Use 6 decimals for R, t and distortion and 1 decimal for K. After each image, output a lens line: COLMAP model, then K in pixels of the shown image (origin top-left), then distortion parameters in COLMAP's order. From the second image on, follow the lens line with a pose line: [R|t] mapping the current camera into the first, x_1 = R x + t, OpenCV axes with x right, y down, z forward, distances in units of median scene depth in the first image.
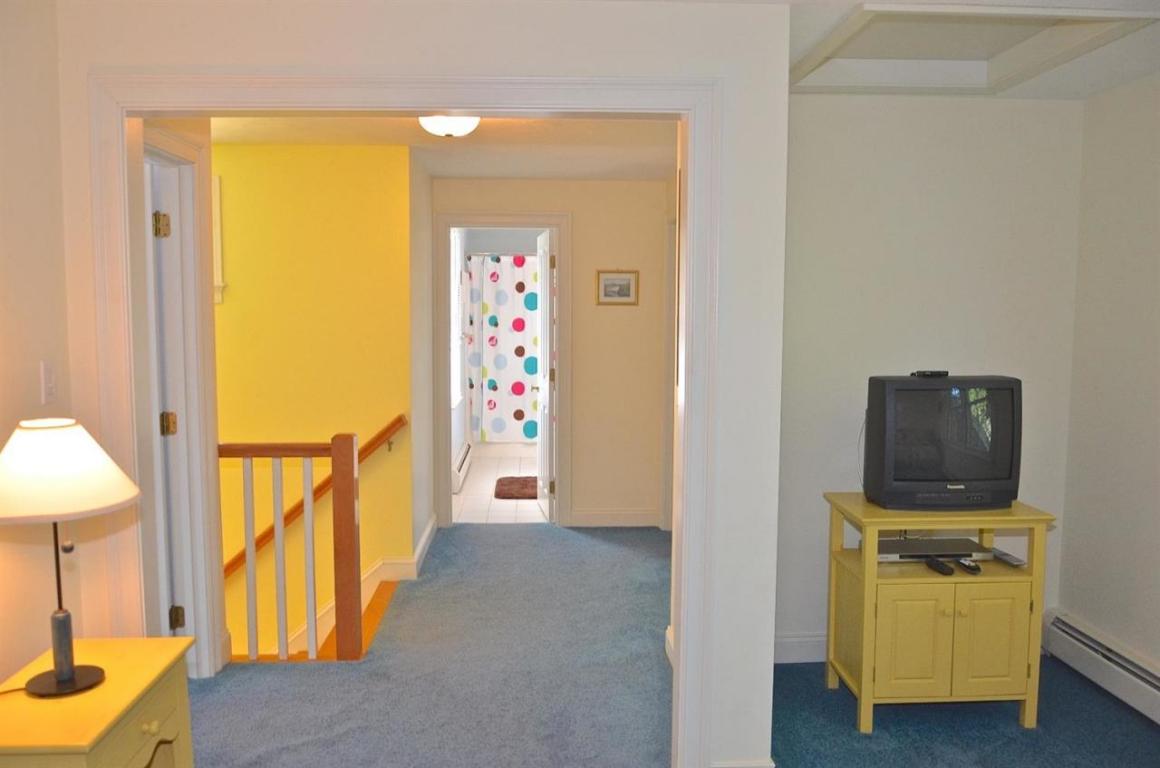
lens RADIAL K [[911.9, 0, 579.6], [0, 911.9, 383.9], [0, 0, 1]] dist [-0.038799, -0.005800]
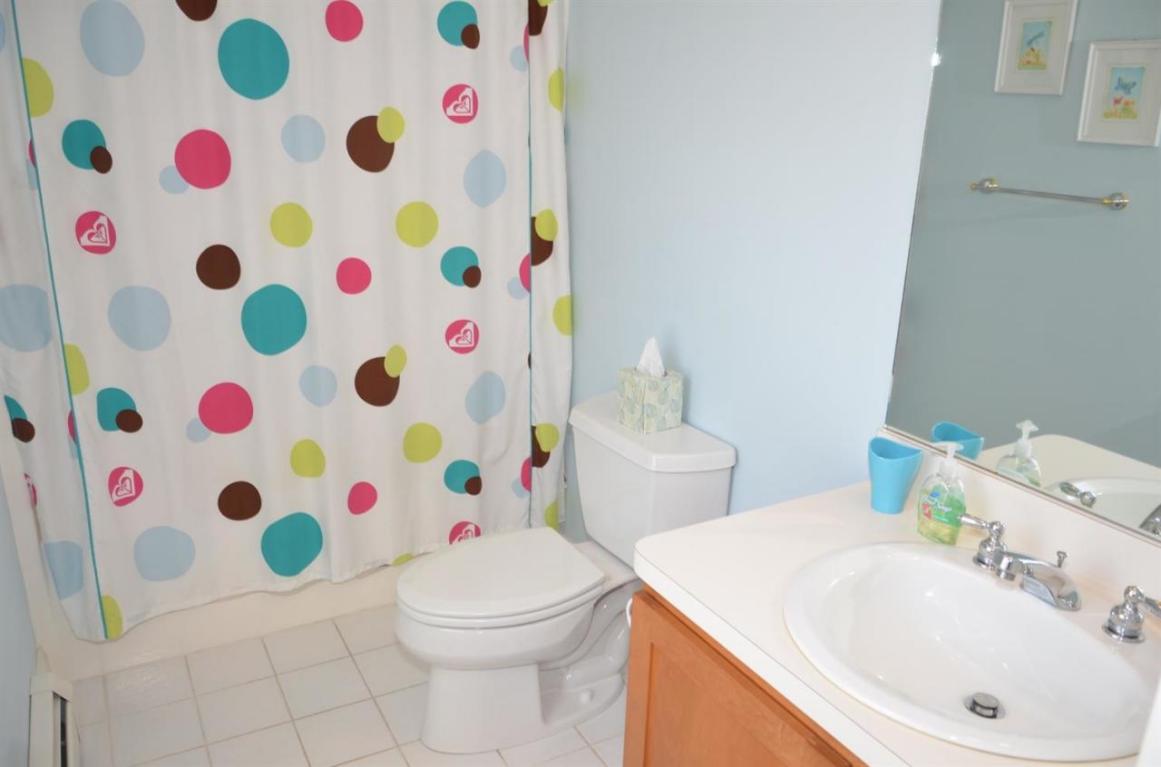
lens RADIAL K [[912.7, 0, 578.4], [0, 912.7, 383.4], [0, 0, 1]] dist [-0.038799, -0.005800]
pose [[0.903904, -0.121479, 0.410123, -0.082099], [0.026195, 0.972744, 0.230395, -0.059264], [-0.426933, -0.197512, 0.882450, 0.732530]]
